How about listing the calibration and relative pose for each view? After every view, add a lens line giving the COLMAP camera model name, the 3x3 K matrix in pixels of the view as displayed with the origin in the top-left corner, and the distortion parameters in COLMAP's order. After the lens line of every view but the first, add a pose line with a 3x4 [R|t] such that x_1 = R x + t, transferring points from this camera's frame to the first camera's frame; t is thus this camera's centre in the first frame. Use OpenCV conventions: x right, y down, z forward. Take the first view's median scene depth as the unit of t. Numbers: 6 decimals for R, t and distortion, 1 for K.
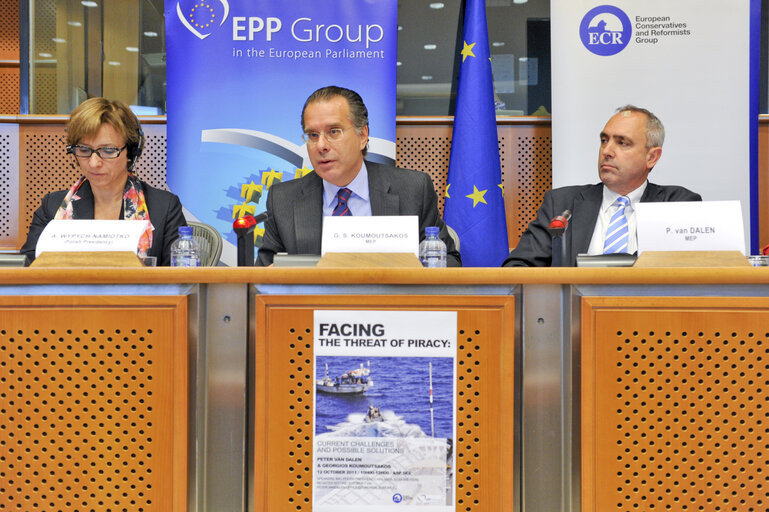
lens RADIAL K [[920.7, 0, 384.5], [0, 920.7, 256.0], [0, 0, 1]] dist [0.102276, -0.001650]
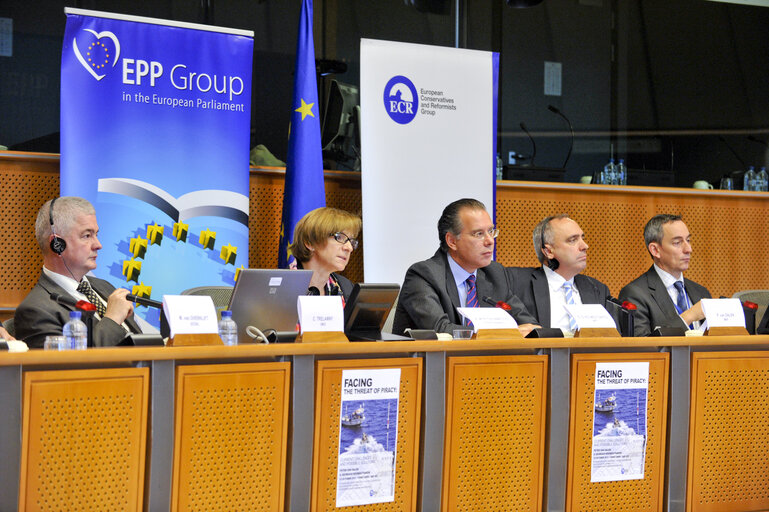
lens RADIAL K [[2570.5, 0, 384.5], [0, 2570.5, 256.0], [0, 0, 1]] dist [0.454524, -0.204998]
pose [[0.677673, 0.011148, 0.735279, -1.920750], [-0.017965, 0.999838, 0.001399, -0.068822], [-0.735144, -0.014158, 0.677764, -0.967427]]
